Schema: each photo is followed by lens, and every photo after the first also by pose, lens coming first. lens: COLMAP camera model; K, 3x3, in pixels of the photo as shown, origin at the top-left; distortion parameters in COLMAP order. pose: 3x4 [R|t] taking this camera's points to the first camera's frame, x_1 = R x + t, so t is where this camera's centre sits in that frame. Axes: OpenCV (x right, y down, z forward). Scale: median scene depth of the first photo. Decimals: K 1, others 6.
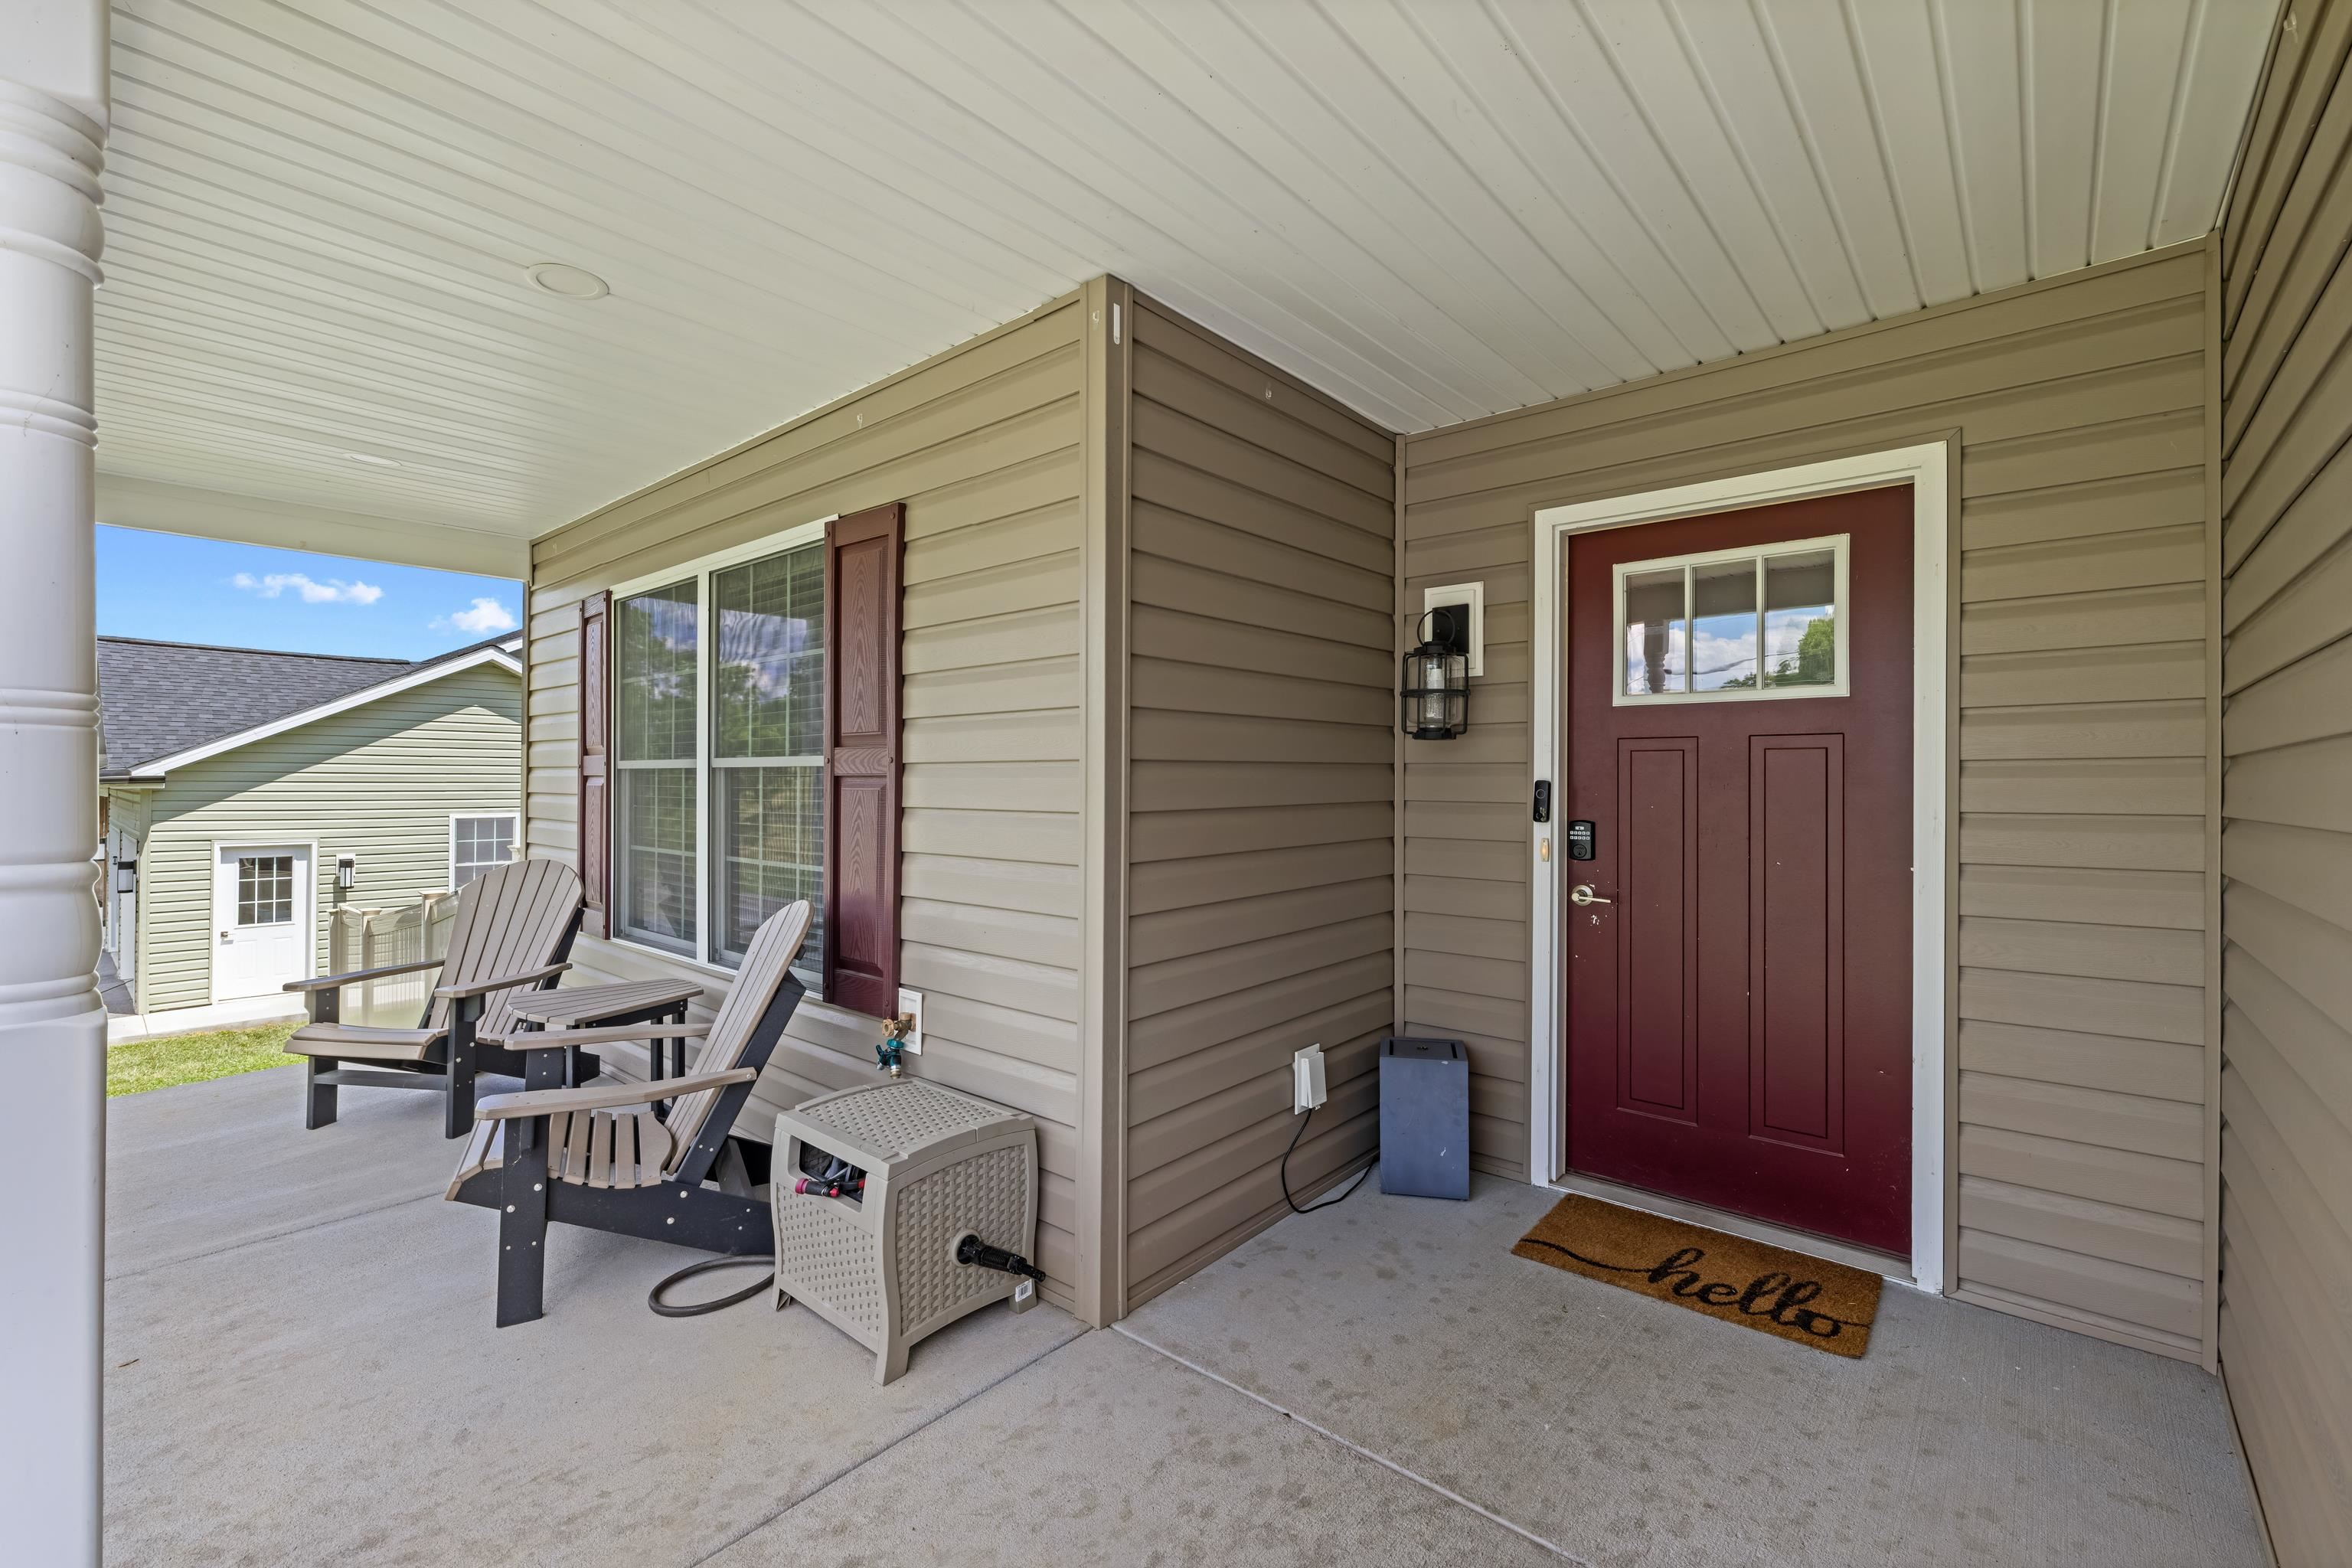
lens RADIAL K [[999.3, 0, 1177.3], [0, 999.3, 771.7], [0, 0, 1]] dist [0.001160, -0.000165]
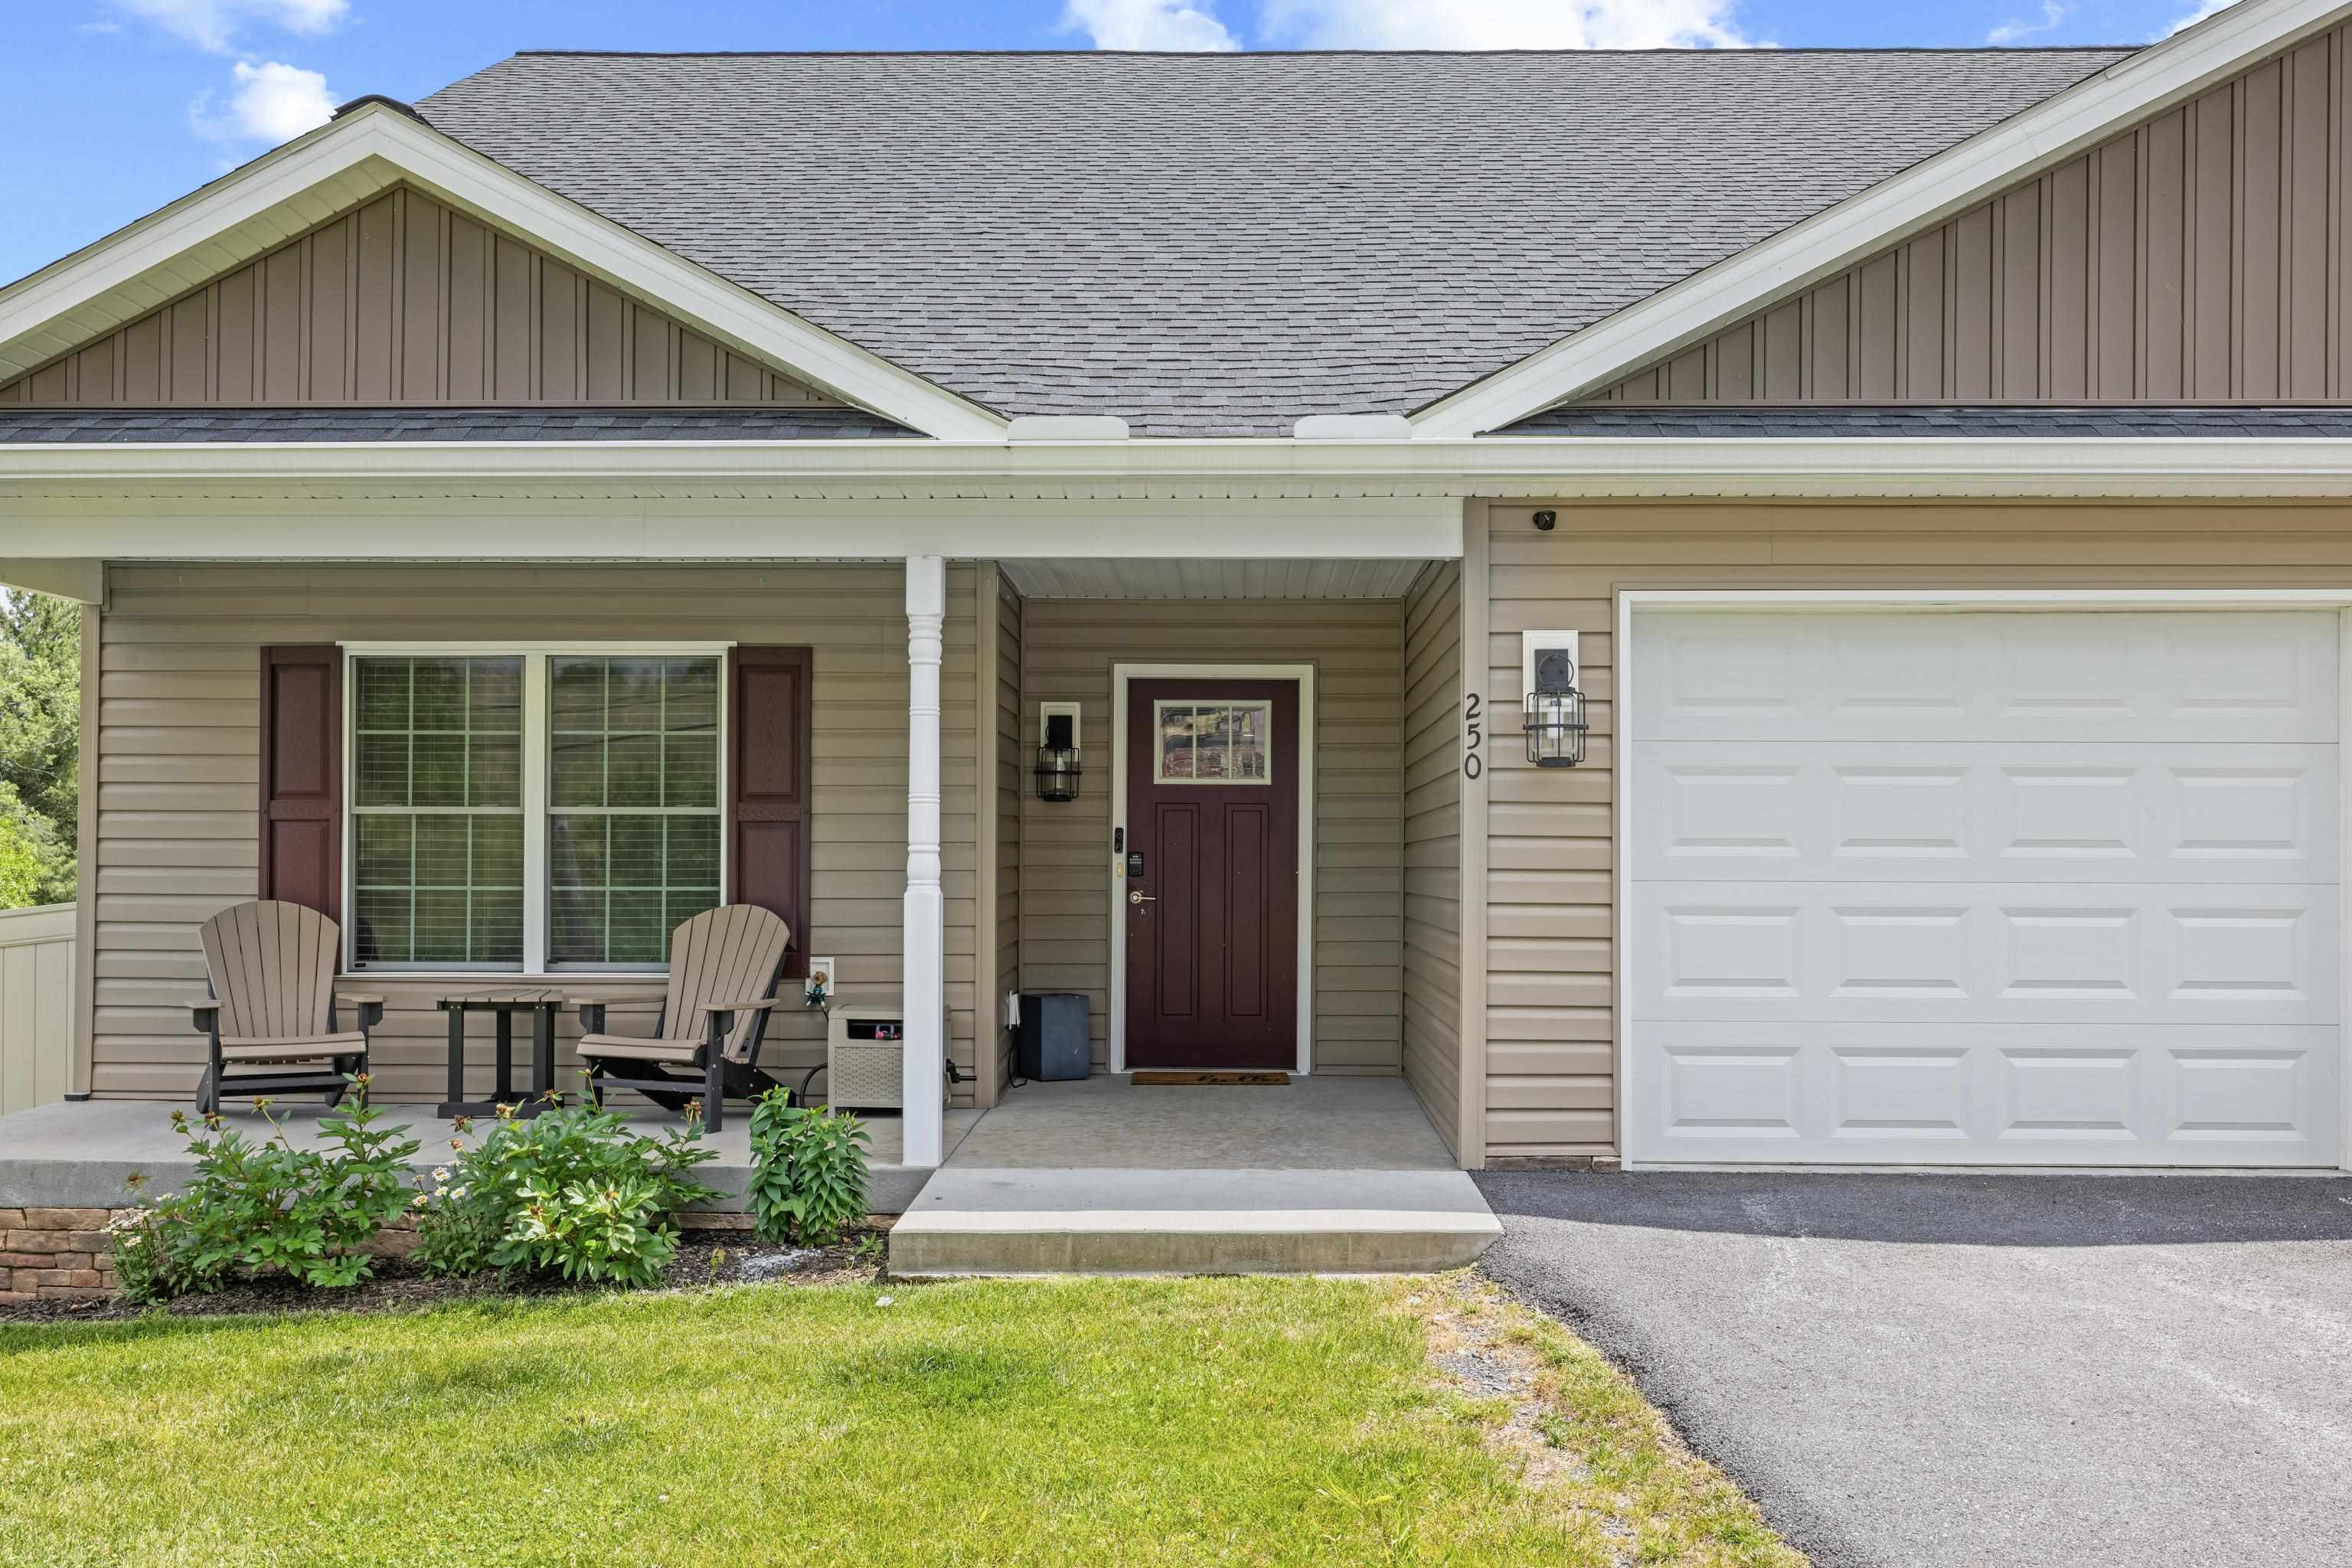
lens RADIAL K [[2294.8, 0, 1172.7], [0, 2294.8, 792.3], [0, 0, 1]] dist [0.002047, 0.000000]
pose [[0.760594, 0.019627, 0.648931, -1.995830], [-0.004239, 0.999672, -0.025266, 0.044584], [-0.649214, 0.016466, 0.760427, -1.910576]]
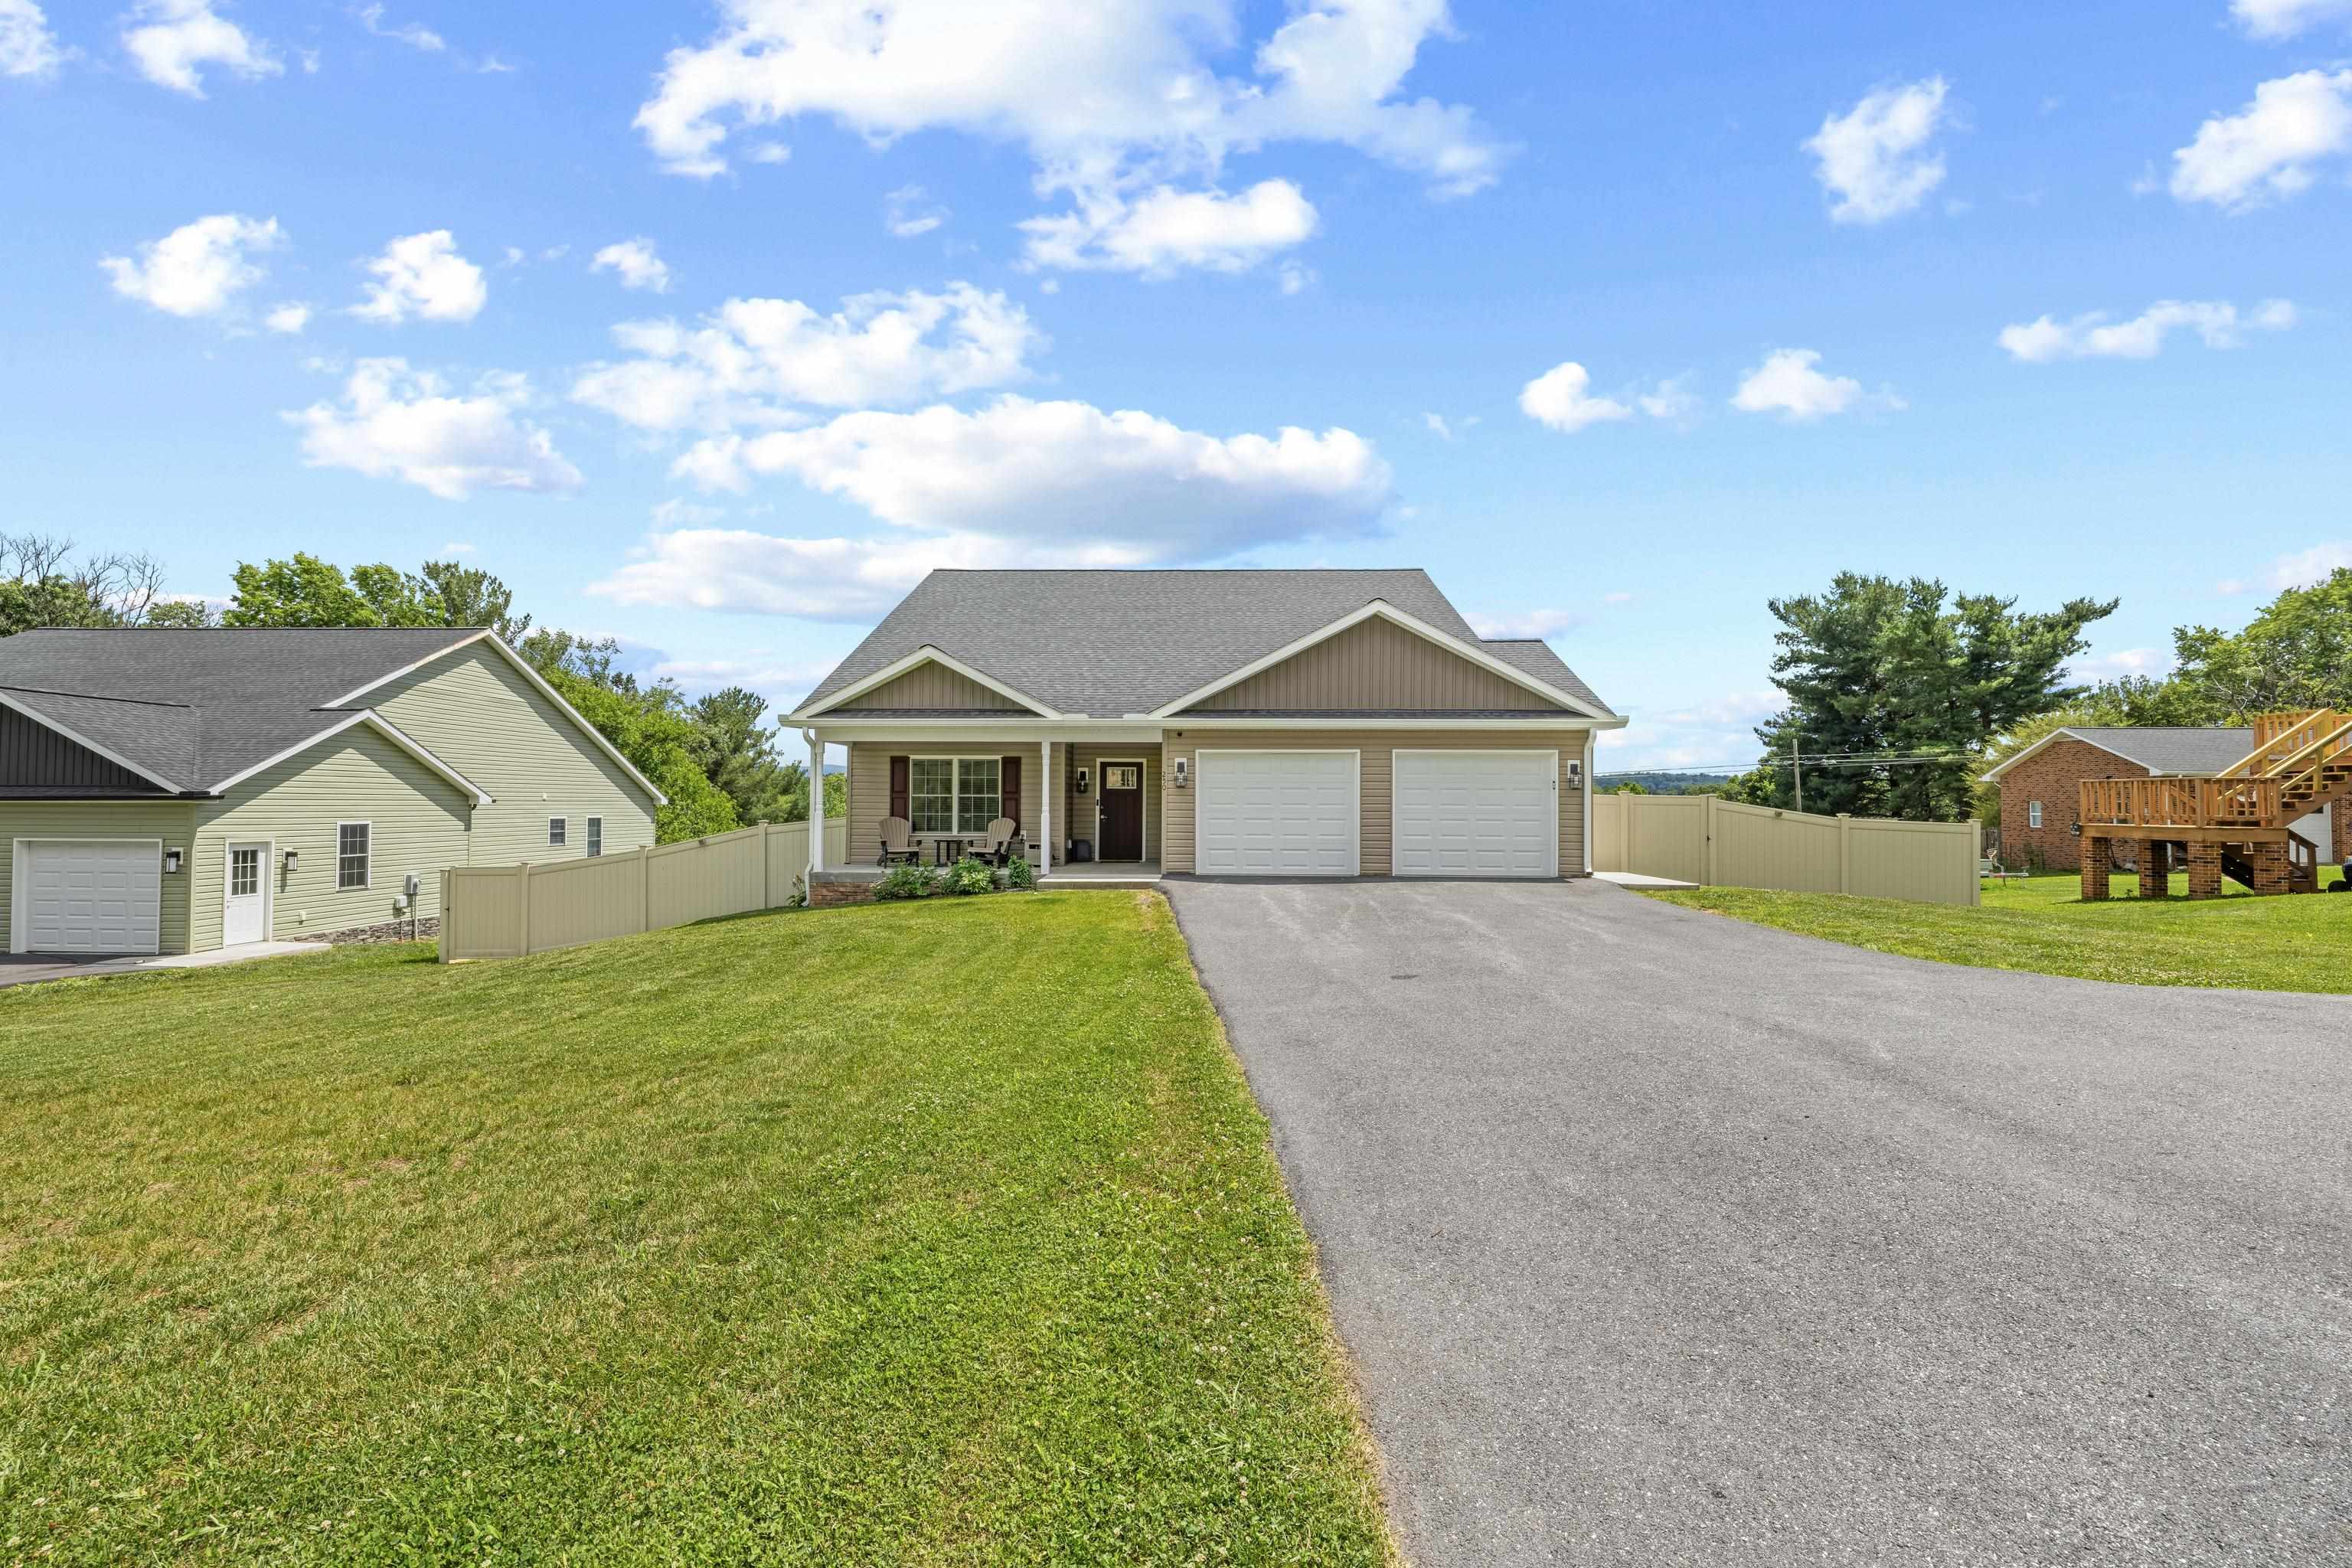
lens RADIAL K [[999.3, 0, 1173.0], [0, 999.3, 789.1], [0, 0, 1]] dist [0.001160, -0.000165]
pose [[0.762664, 0.014316, 0.646637, -3.461894], [-0.006855, 0.999878, -0.014051, 0.028163], [-0.646759, 0.006283, 0.762668, -4.280461]]
